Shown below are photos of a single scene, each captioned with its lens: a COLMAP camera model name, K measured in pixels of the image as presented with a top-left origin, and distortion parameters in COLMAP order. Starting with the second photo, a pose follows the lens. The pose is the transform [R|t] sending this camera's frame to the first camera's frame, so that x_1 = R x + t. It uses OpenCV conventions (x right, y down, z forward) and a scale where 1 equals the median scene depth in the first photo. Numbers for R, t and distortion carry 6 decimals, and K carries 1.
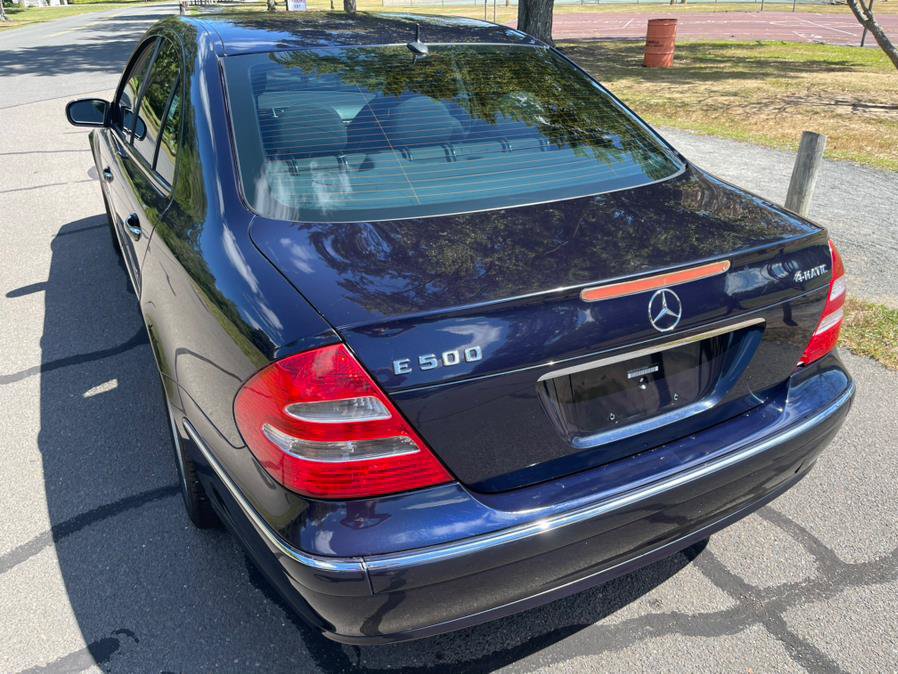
lens RADIAL K [[685.4, 0, 450.5], [0, 685.4, 339.2], [0, 0, 1]] dist [0.070542, -0.103208]
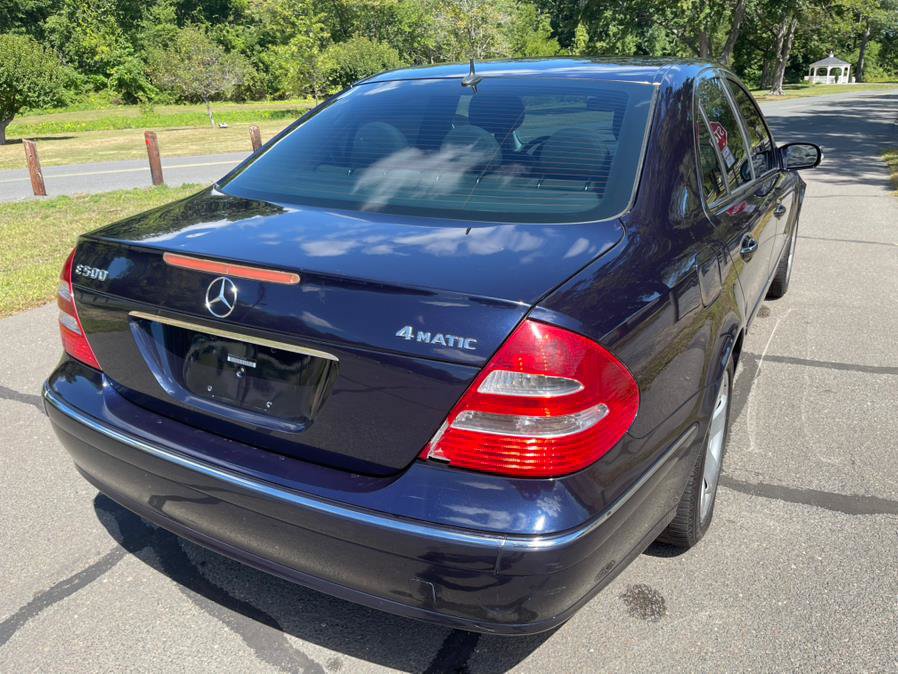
lens RADIAL K [[685.4, 0, 450.5], [0, 685.4, 339.2], [0, 0, 1]] dist [0.070542, -0.103208]
pose [[0.553397, 0.283709, -0.783110, 1.331027], [-0.359198, 0.929569, 0.082935, -0.193042], [0.751484, 0.235395, 0.616329, 0.633059]]
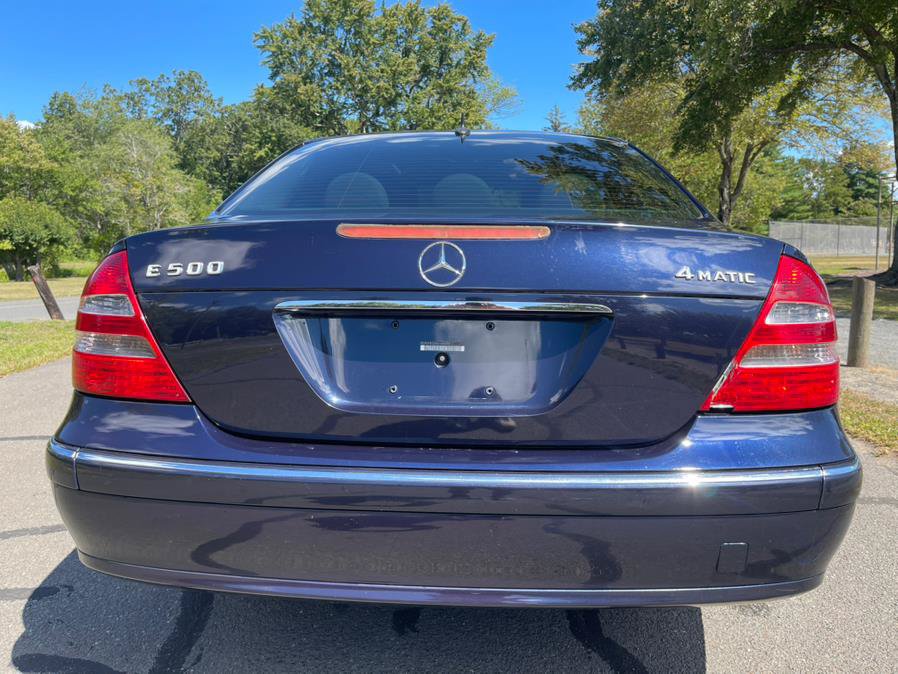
lens RADIAL K [[685.4, 0, 450.5], [0, 685.4, 339.2], [0, 0, 1]] dist [0.070542, -0.103208]
pose [[0.863337, 0.064101, -0.500540, 0.768261], [-0.226506, 0.935589, -0.270865, 0.286547], [0.450937, 0.347223, 0.822248, 0.310753]]
